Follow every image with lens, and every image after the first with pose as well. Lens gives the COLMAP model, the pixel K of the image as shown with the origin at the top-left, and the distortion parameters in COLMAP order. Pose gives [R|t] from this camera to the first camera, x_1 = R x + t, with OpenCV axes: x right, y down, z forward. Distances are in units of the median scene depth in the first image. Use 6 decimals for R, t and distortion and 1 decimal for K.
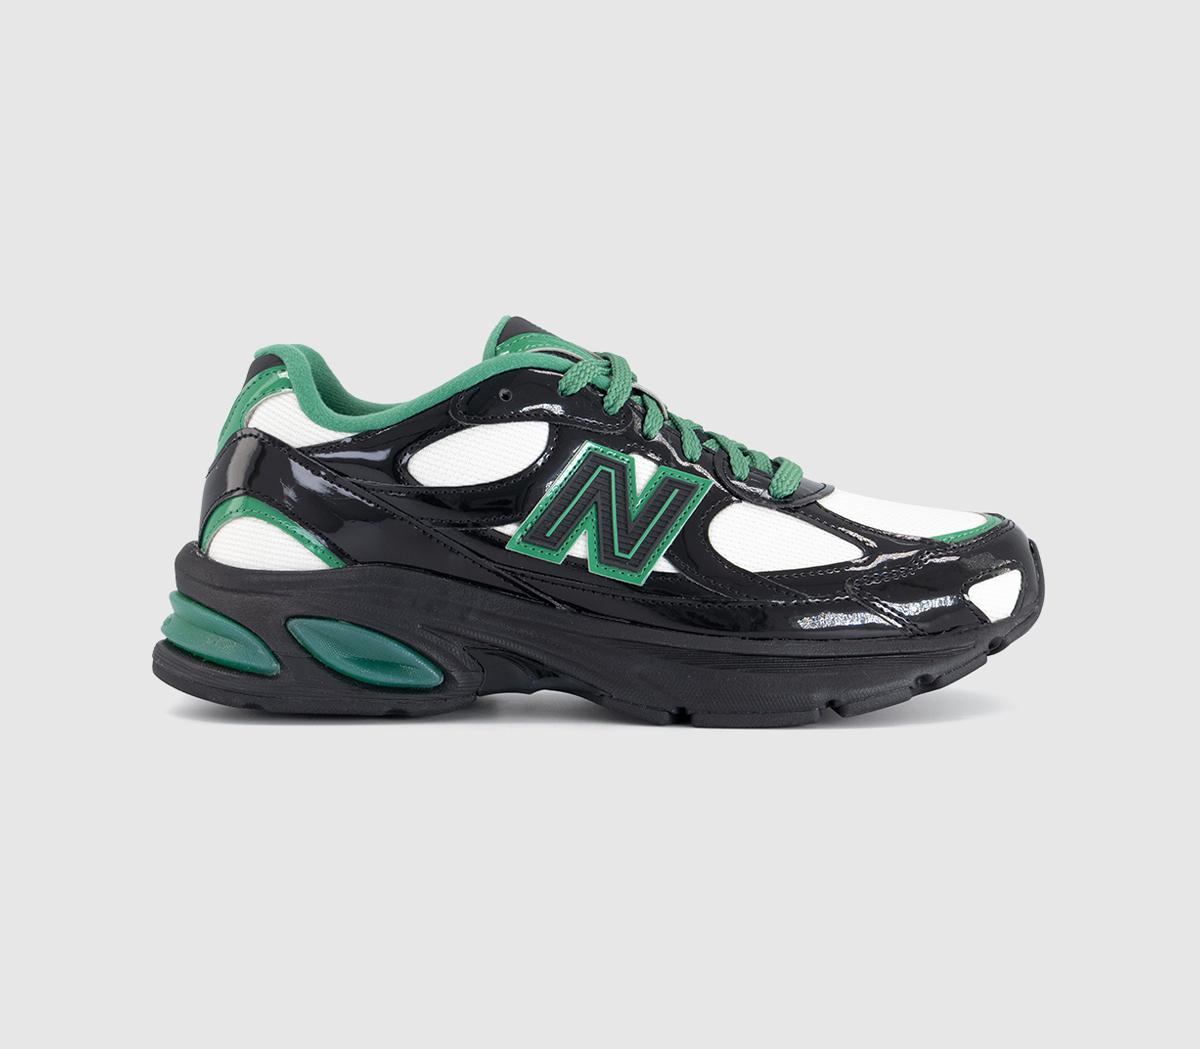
lens RADIAL K [[1755.4, 0, 600.0], [0, 1755.4, 524.5], [0, 0, 1]] dist [0.007101, -0.013201]
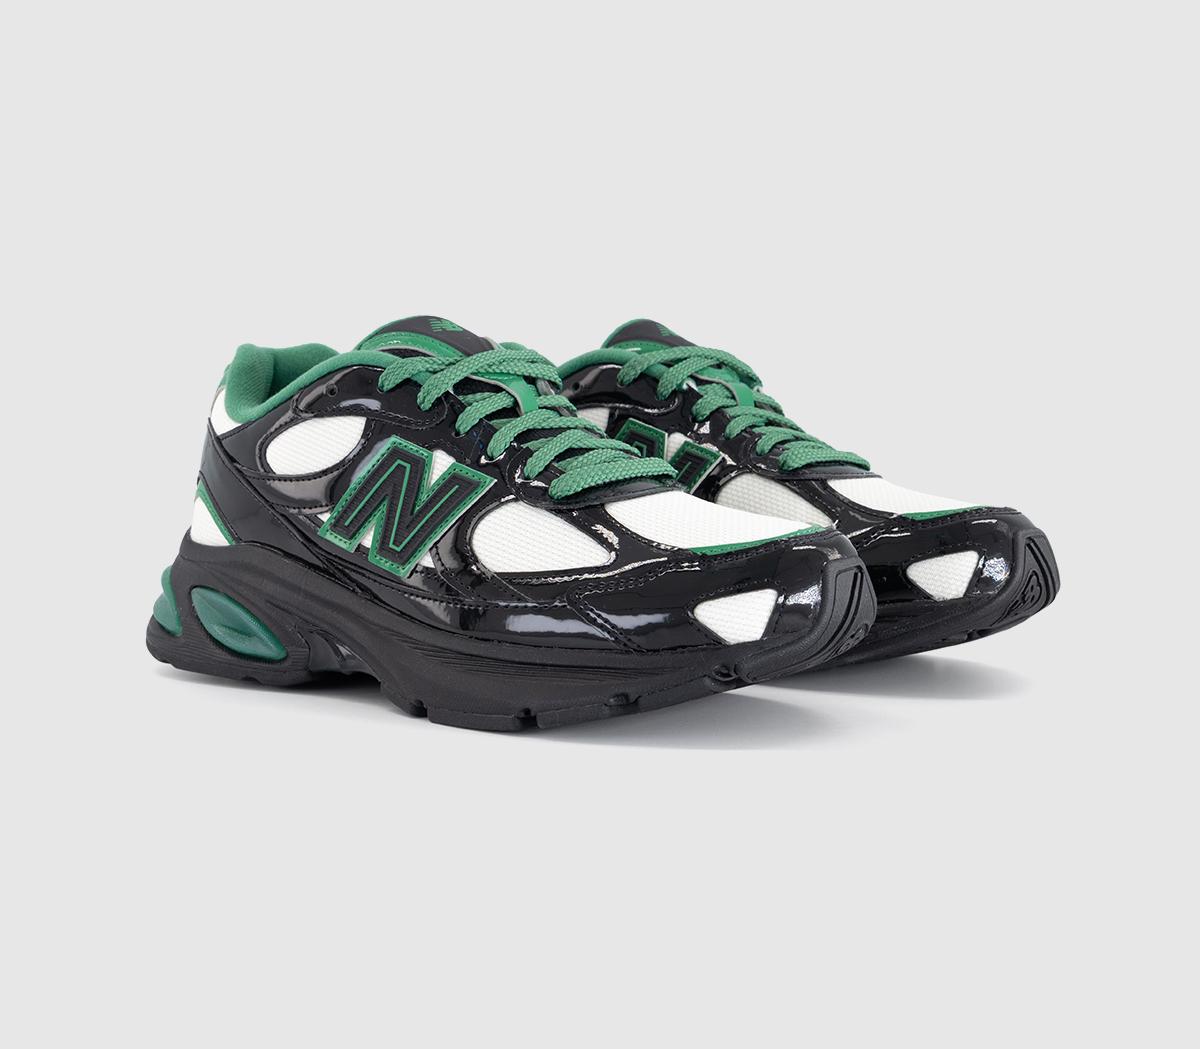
lens RADIAL K [[1755.4, 0, 600.0], [0, 1755.4, 524.5], [0, 0, 1]] dist [0.007101, -0.013201]
pose [[0.808711, 0.047093, -0.586319, 0.699349], [-0.055342, 0.998460, 0.003863, -0.006073], [0.585598, 0.029324, 0.810071, 0.236137]]
